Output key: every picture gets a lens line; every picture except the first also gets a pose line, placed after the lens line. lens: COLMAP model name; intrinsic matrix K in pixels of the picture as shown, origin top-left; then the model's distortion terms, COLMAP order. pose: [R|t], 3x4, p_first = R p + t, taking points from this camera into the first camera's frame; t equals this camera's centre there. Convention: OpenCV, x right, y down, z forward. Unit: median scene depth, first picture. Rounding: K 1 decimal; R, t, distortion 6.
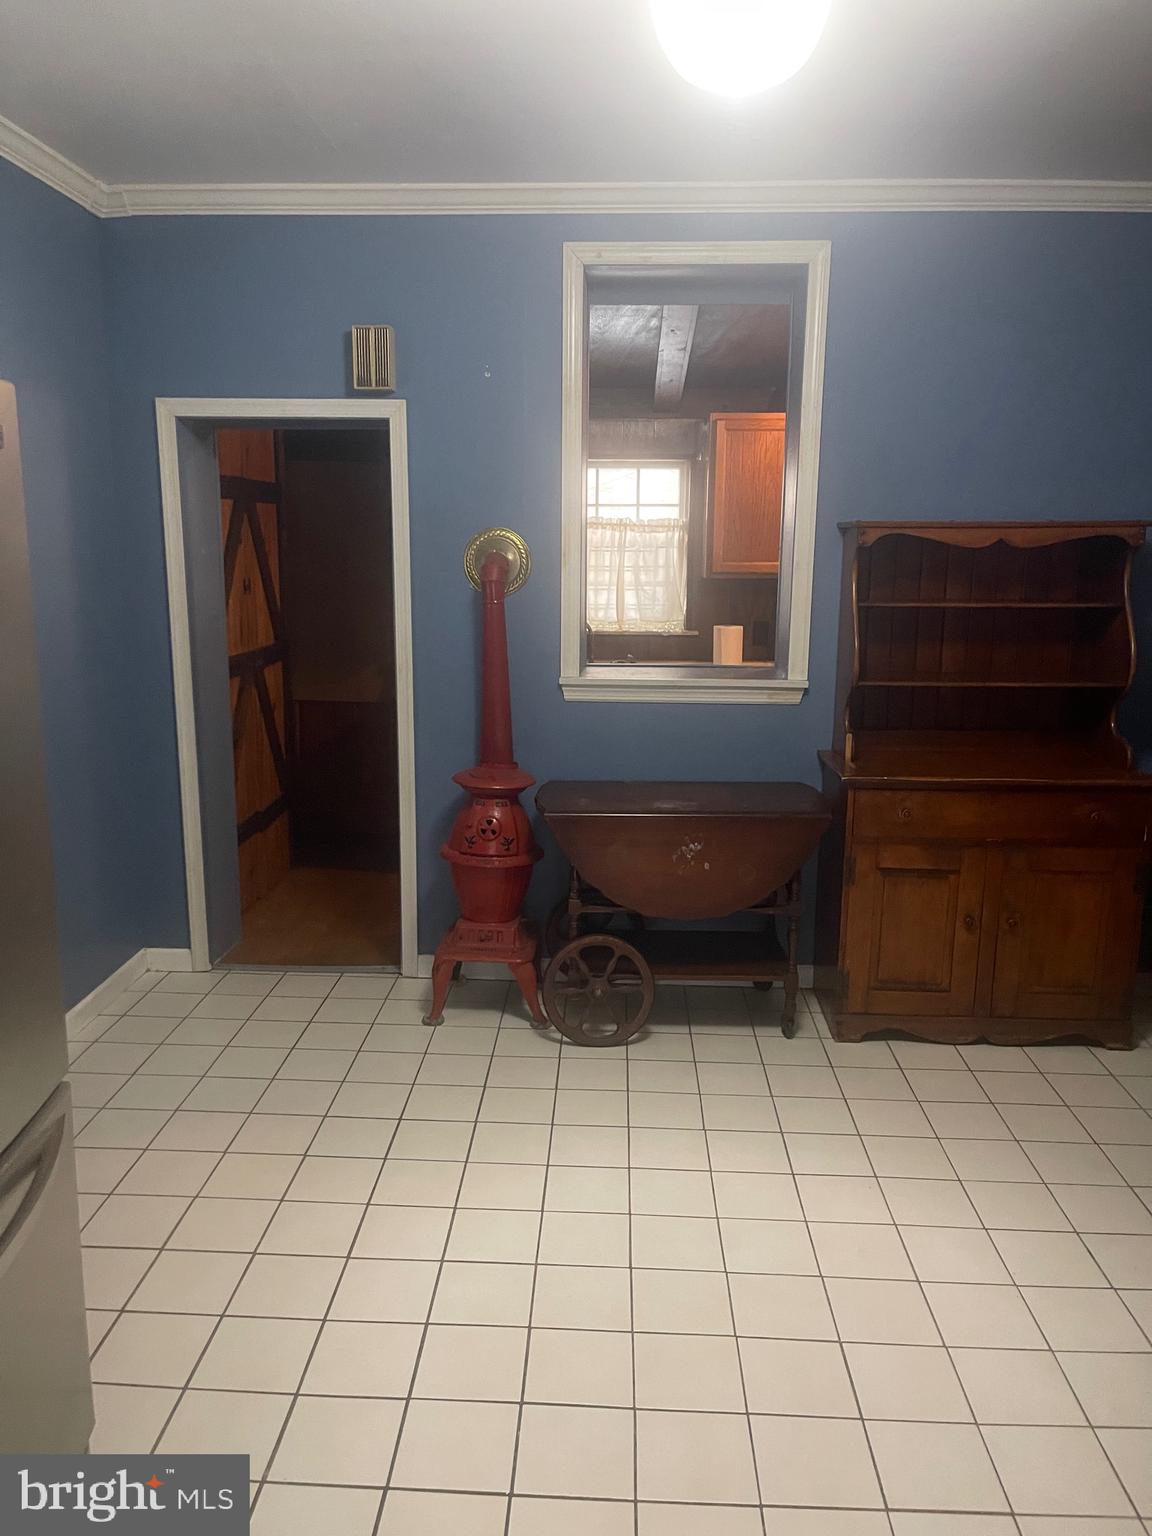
lens RADIAL K [[1153.9, 0, 567.9], [0, 1153.9, 766.3], [0, 0, 1]] dist [0.056009, -0.074668]
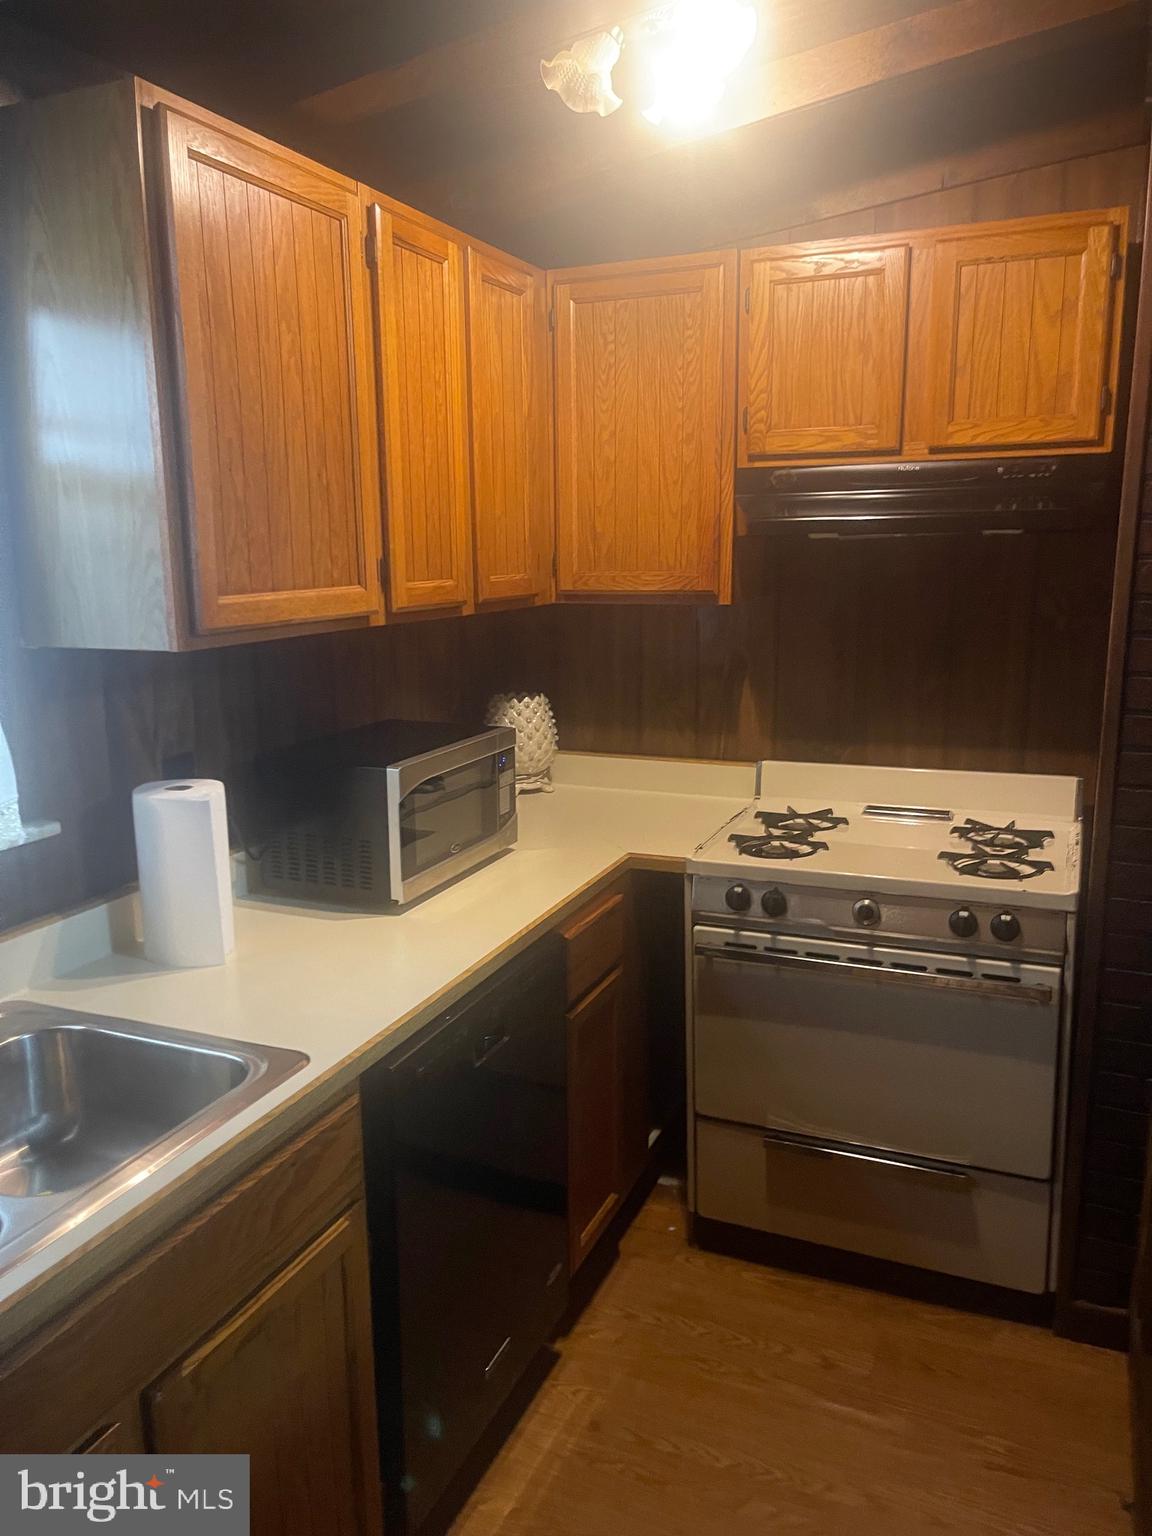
lens RADIAL K [[1153.9, 0, 545.7], [0, 1153.9, 760.9], [0, 0, 1]] dist [0.056009, -0.074668]
pose [[0.369802, -0.186251, 0.910251, -0.184341], [0.197049, 0.973137, 0.119065, -0.219239], [-0.907975, 0.135334, 0.396569, 1.148236]]
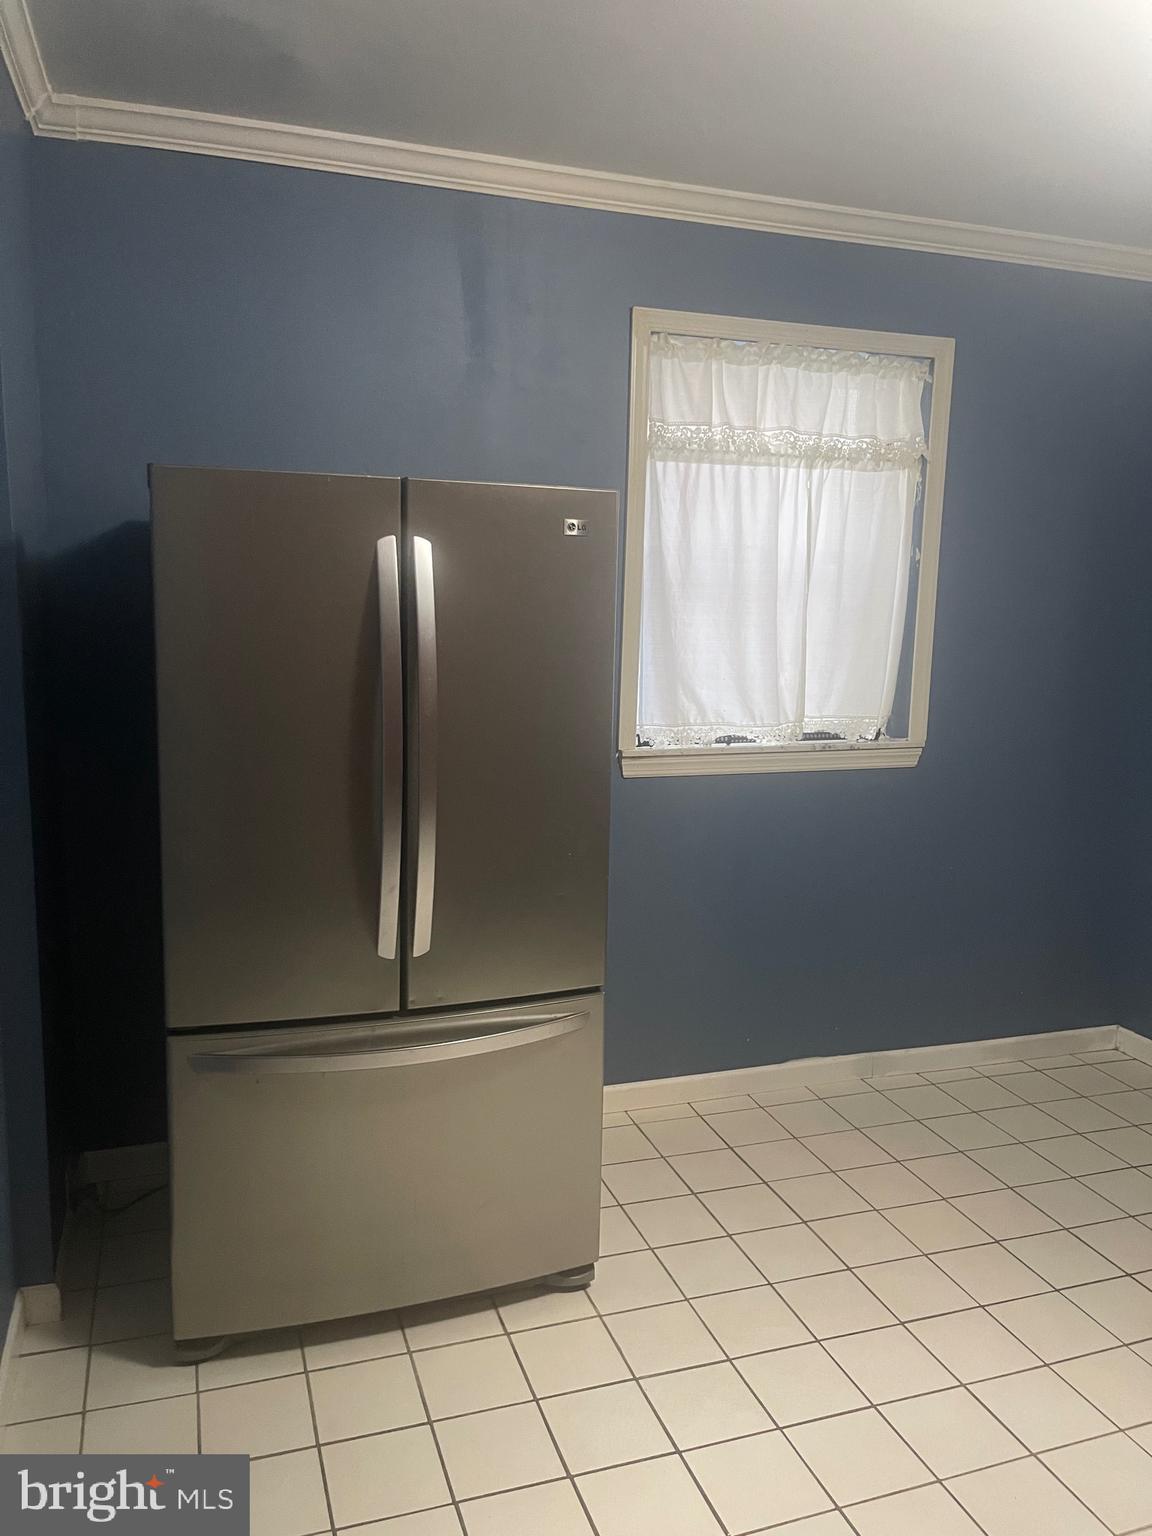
lens RADIAL K [[1153.9, 0, 569.7], [0, 1153.9, 764.7], [0, 0, 1]] dist [0.056009, -0.074668]
pose [[0.366832, 0.132001, -0.920875, 0.362281], [-0.192257, 0.979270, 0.063785, -0.033044], [0.910204, 0.153646, 0.384605, 0.192721]]
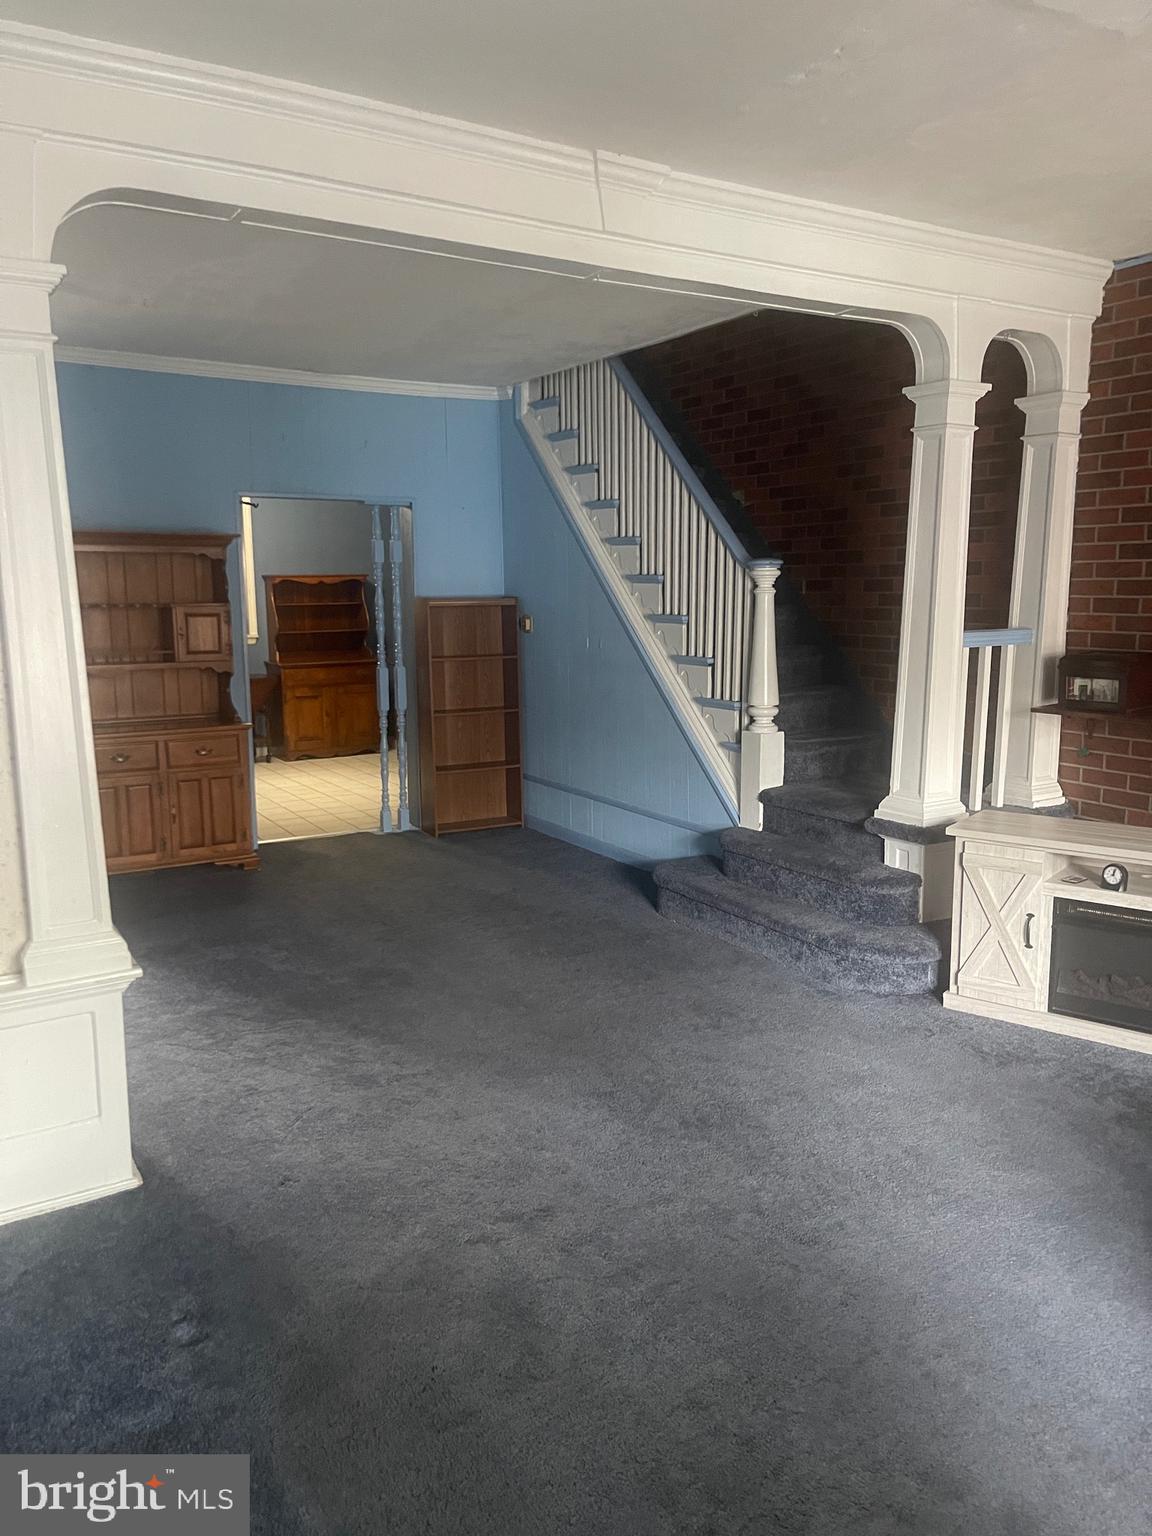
lens RADIAL K [[1153.9, 0, 566.2], [0, 1153.9, 774.4], [0, 0, 1]] dist [0.056009, -0.074668]
pose [[0.835799, -0.108324, 0.538243, -0.664990], [0.122026, 0.992474, 0.010255, 0.302848], [-0.535303, 0.057108, 0.842727, -1.595968]]
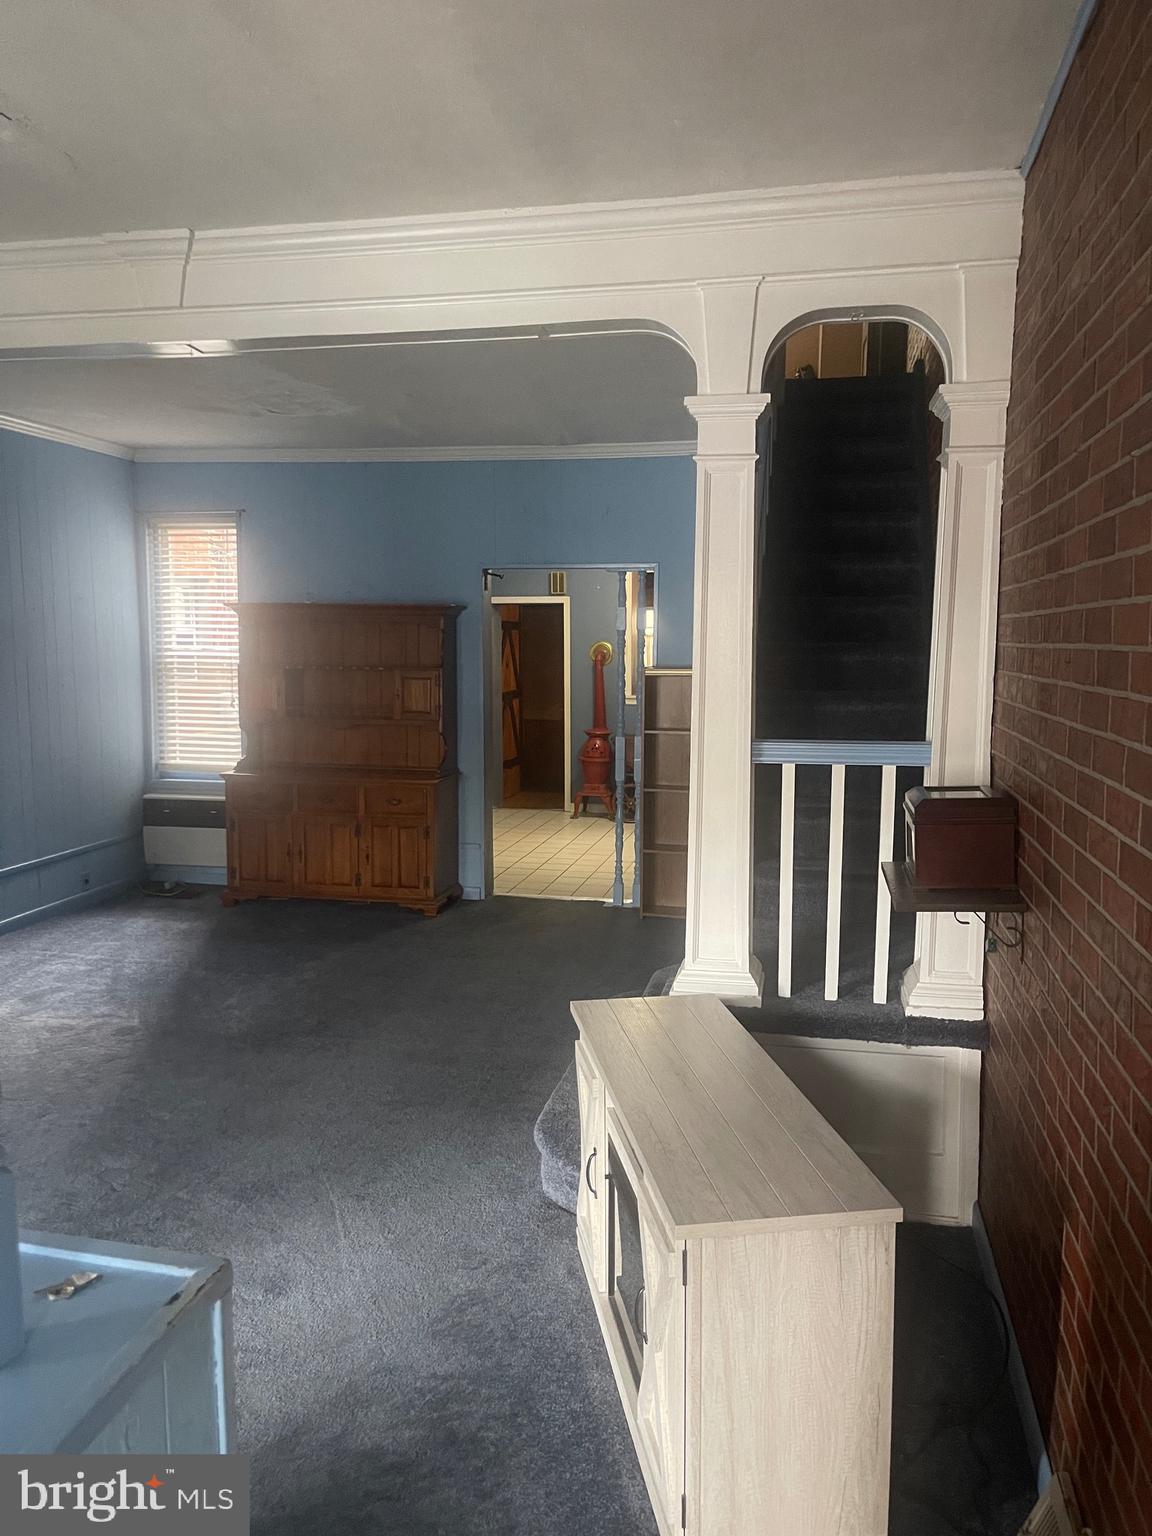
lens RADIAL K [[1153.9, 0, 579.9], [0, 1153.9, 776.0], [0, 0, 1]] dist [0.056009, -0.074668]
pose [[0.986866, 0.009986, -0.161232, 0.330045], [-0.021847, 0.997168, -0.071963, 0.308592], [0.160057, 0.074541, 0.984289, -1.665777]]
